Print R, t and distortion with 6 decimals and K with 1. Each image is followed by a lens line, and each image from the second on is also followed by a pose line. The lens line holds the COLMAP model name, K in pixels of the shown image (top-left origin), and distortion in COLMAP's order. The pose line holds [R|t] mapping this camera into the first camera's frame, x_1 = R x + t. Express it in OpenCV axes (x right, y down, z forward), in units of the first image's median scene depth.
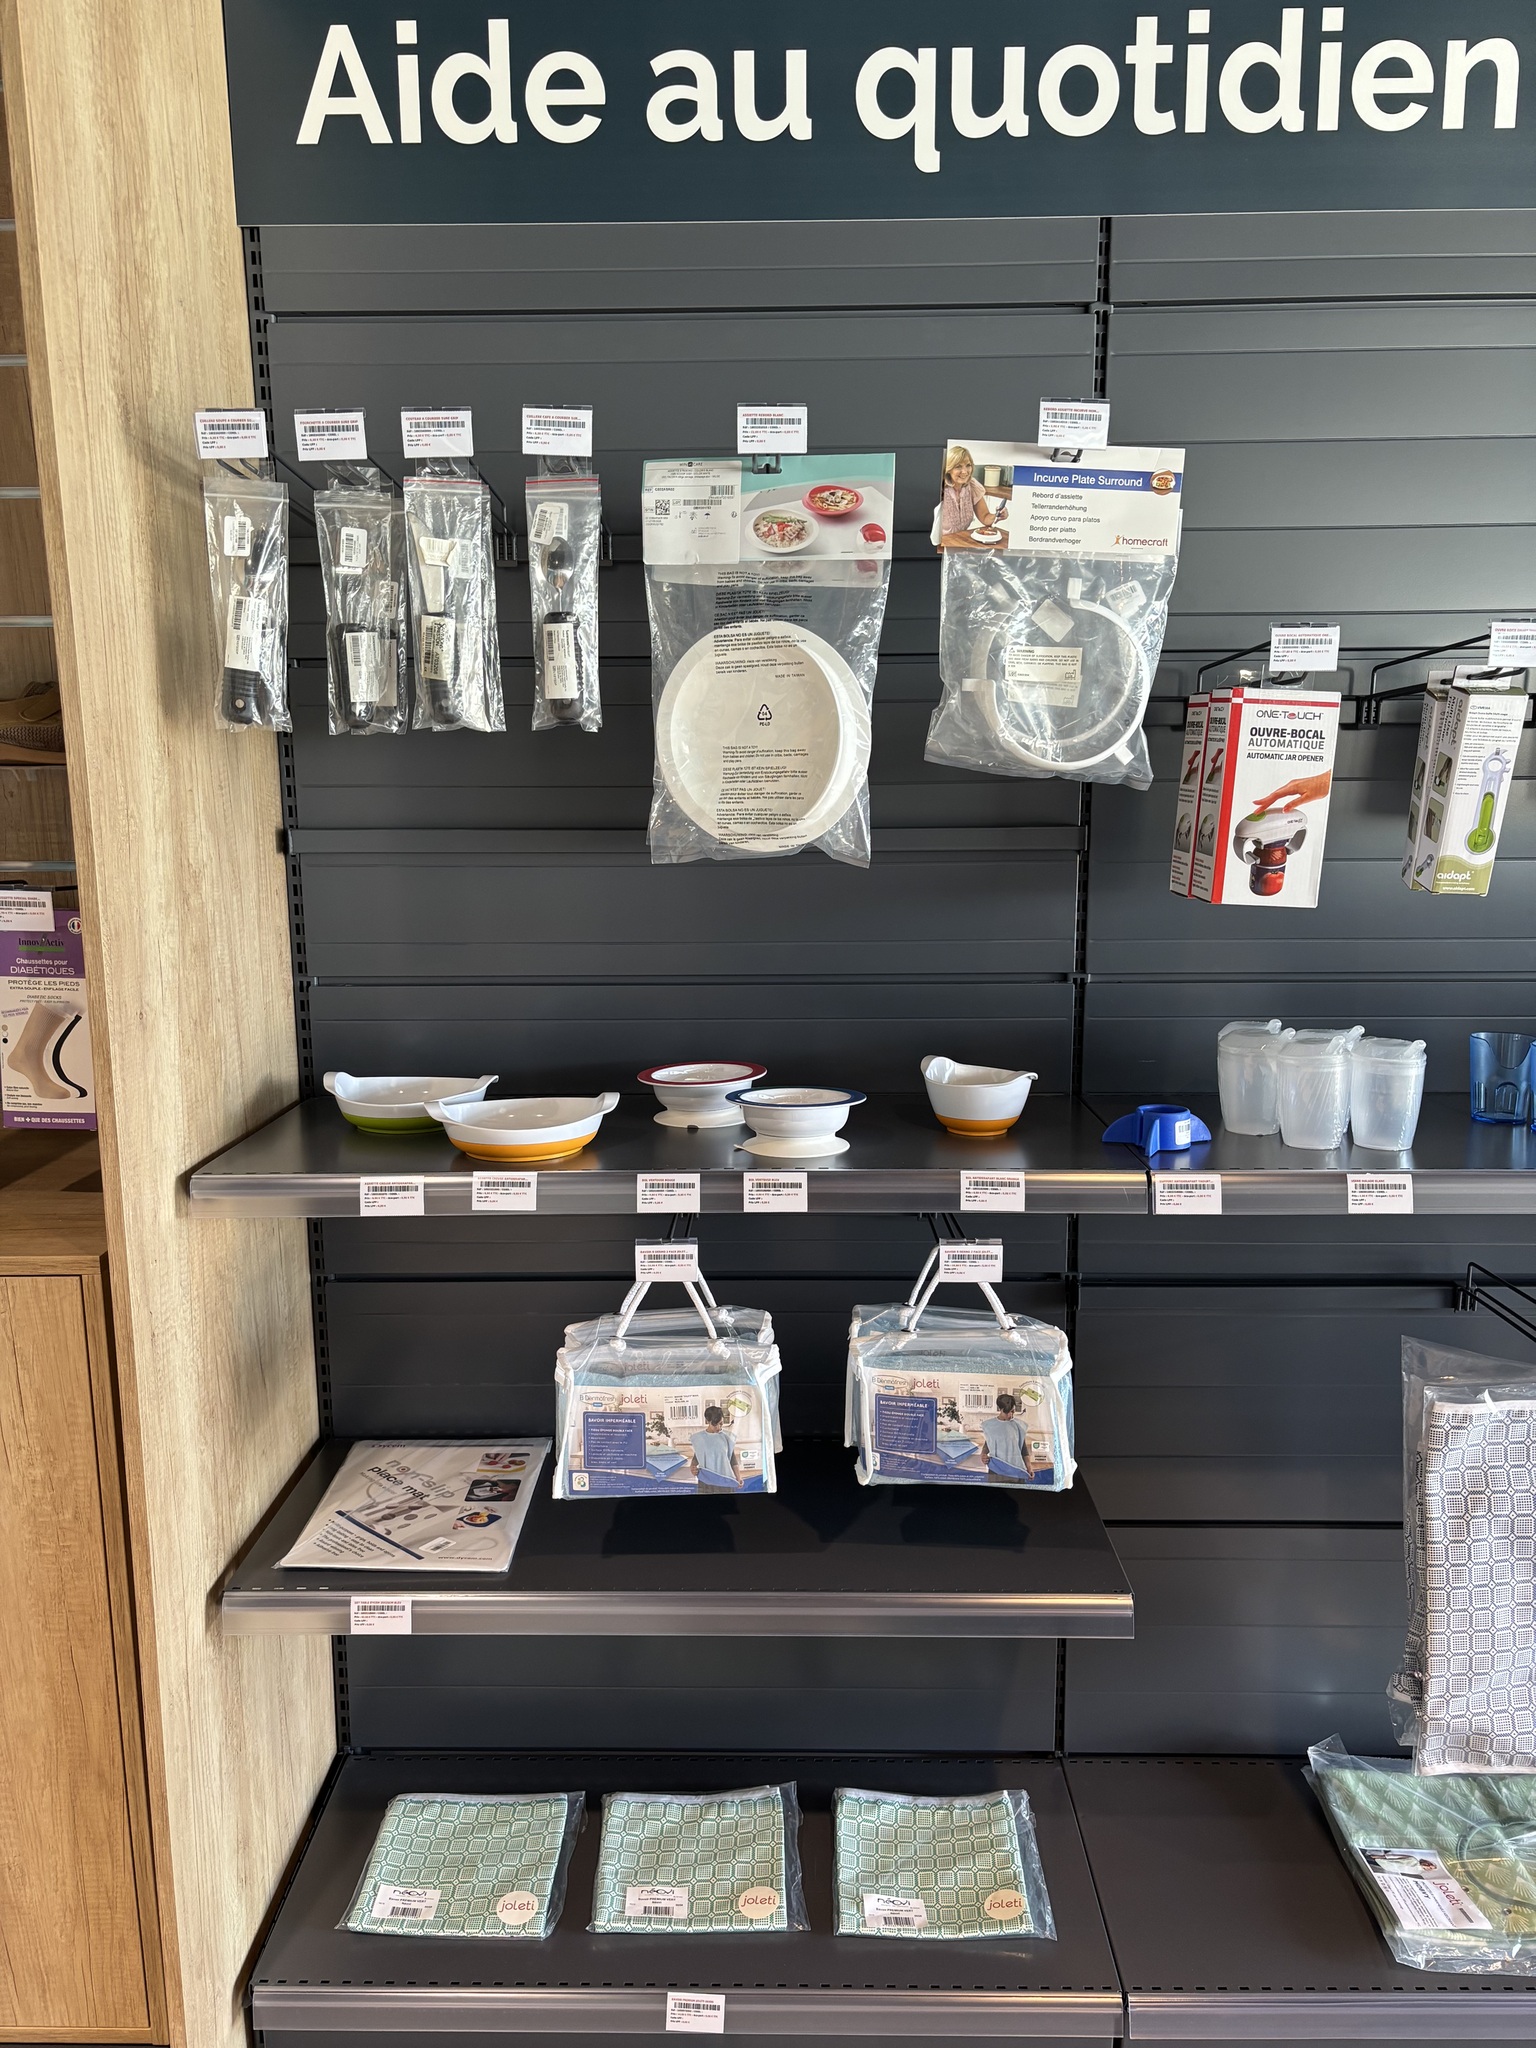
lens RADIAL K [[1572.8, 0, 755.1], [0, 1572.8, 1026.0], [0, 0, 1]] dist [0.056525, -0.068234]
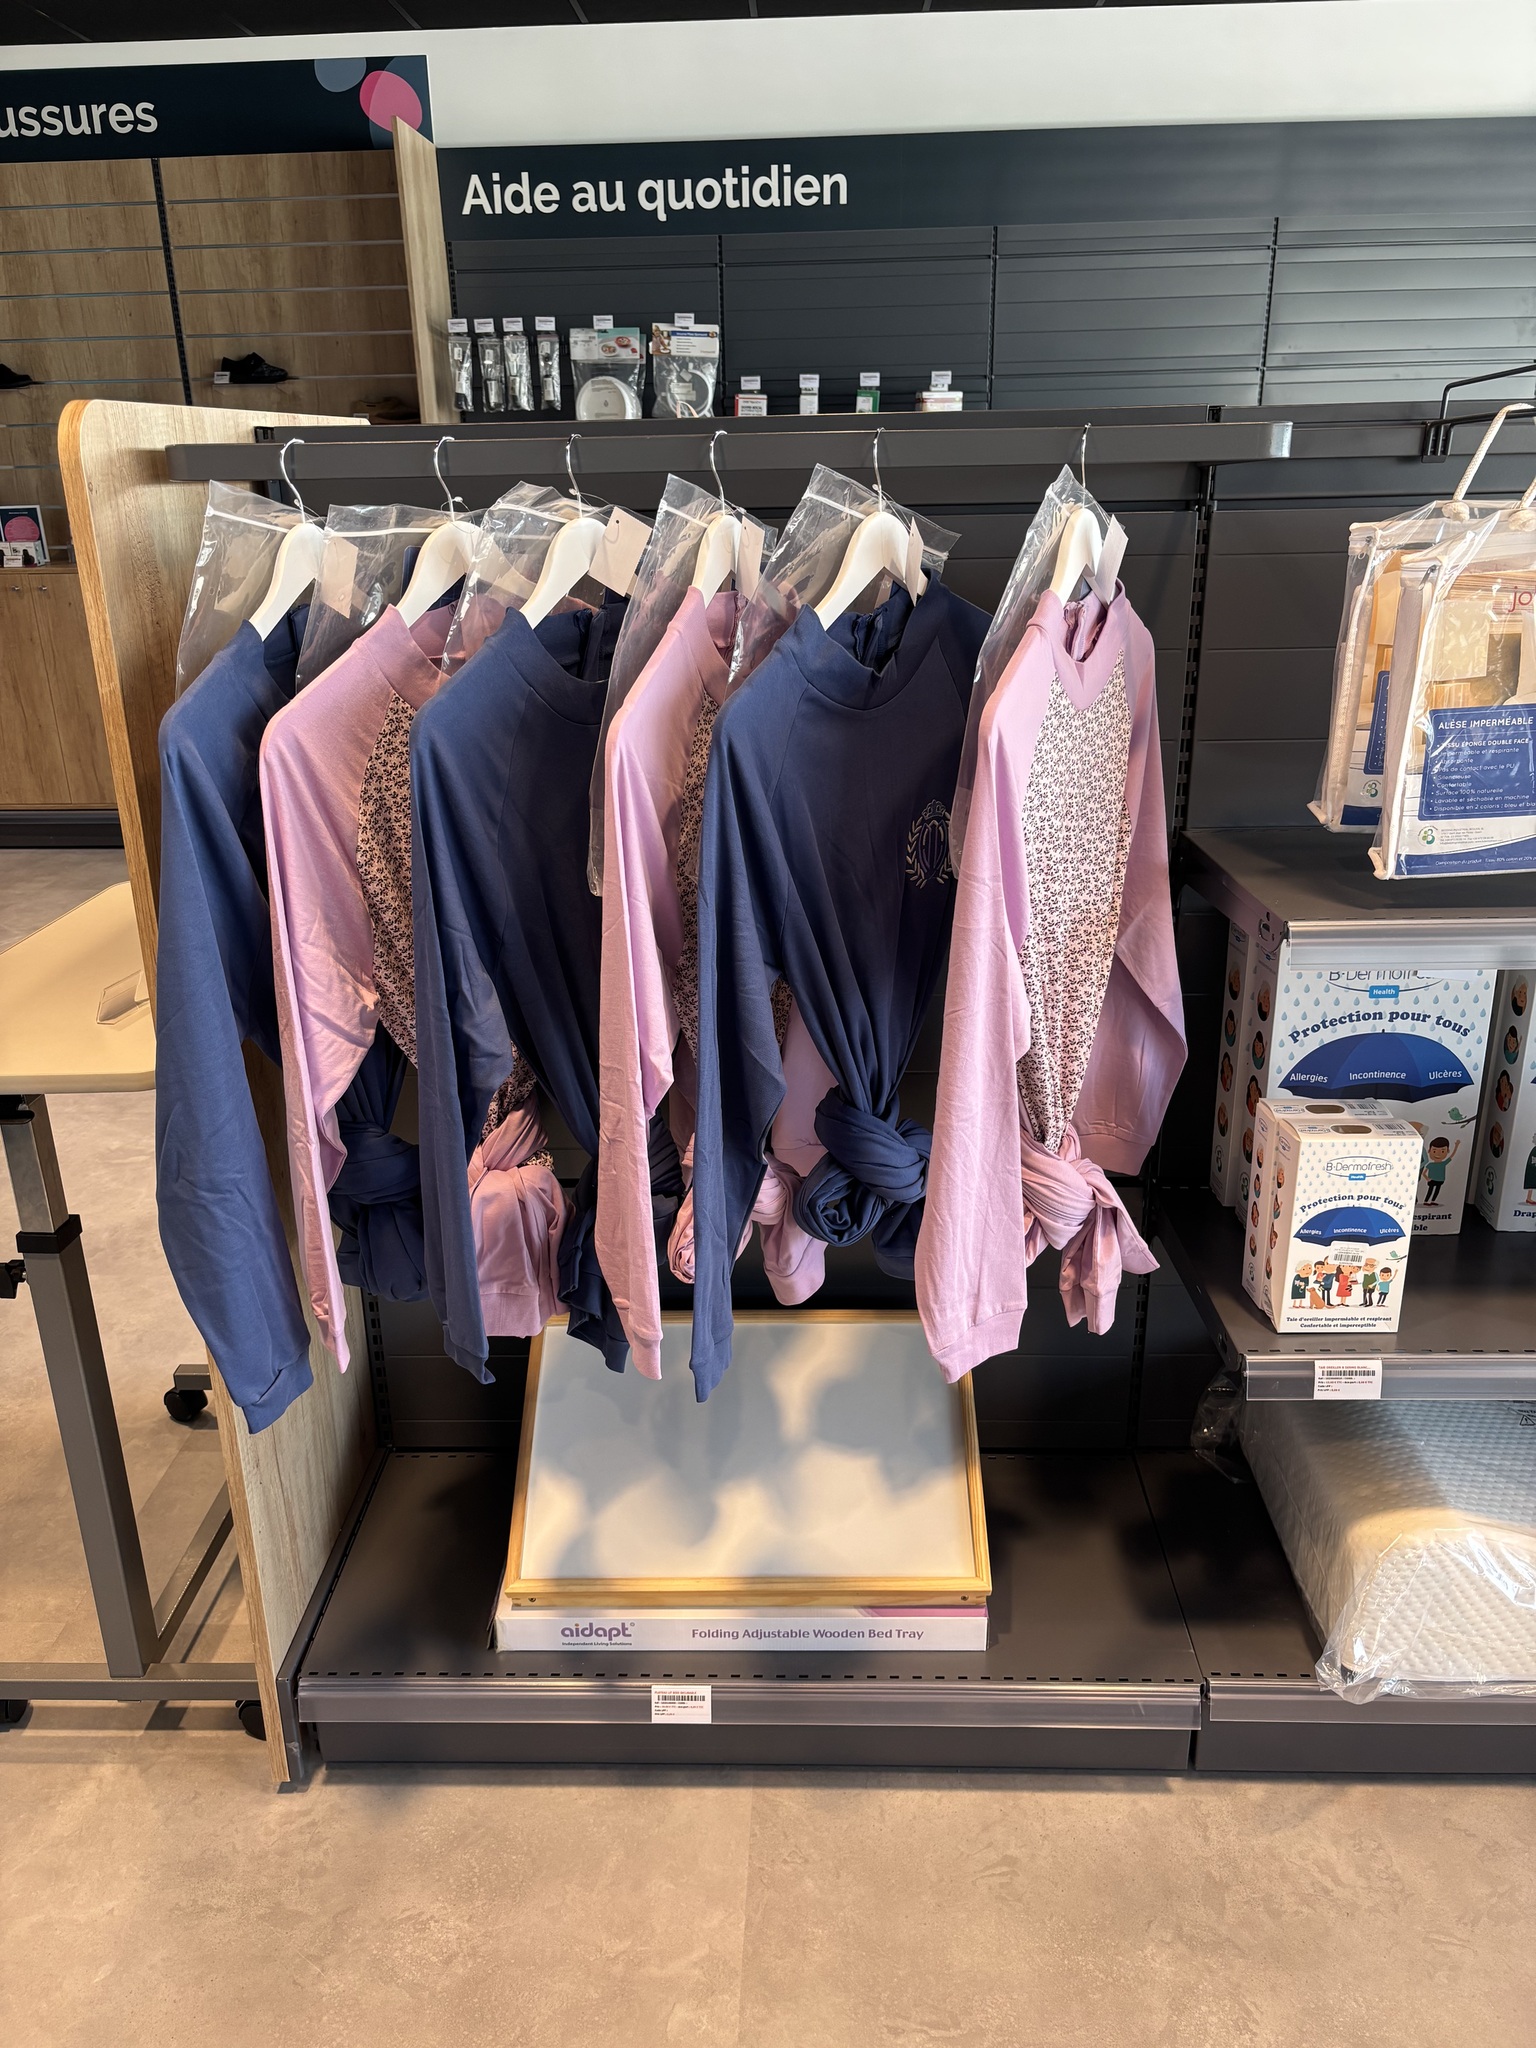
lens RADIAL K [[1572.8, 0, 755.1], [0, 1572.8, 1026.0], [0, 0, 1]] dist [0.056525, -0.068234]
pose [[0.999449, -0.003211, -0.033037, 0.451284], [0.008999, 0.984245, 0.176583, 0.551493], [0.031949, -0.176783, 0.983731, -2.733995]]
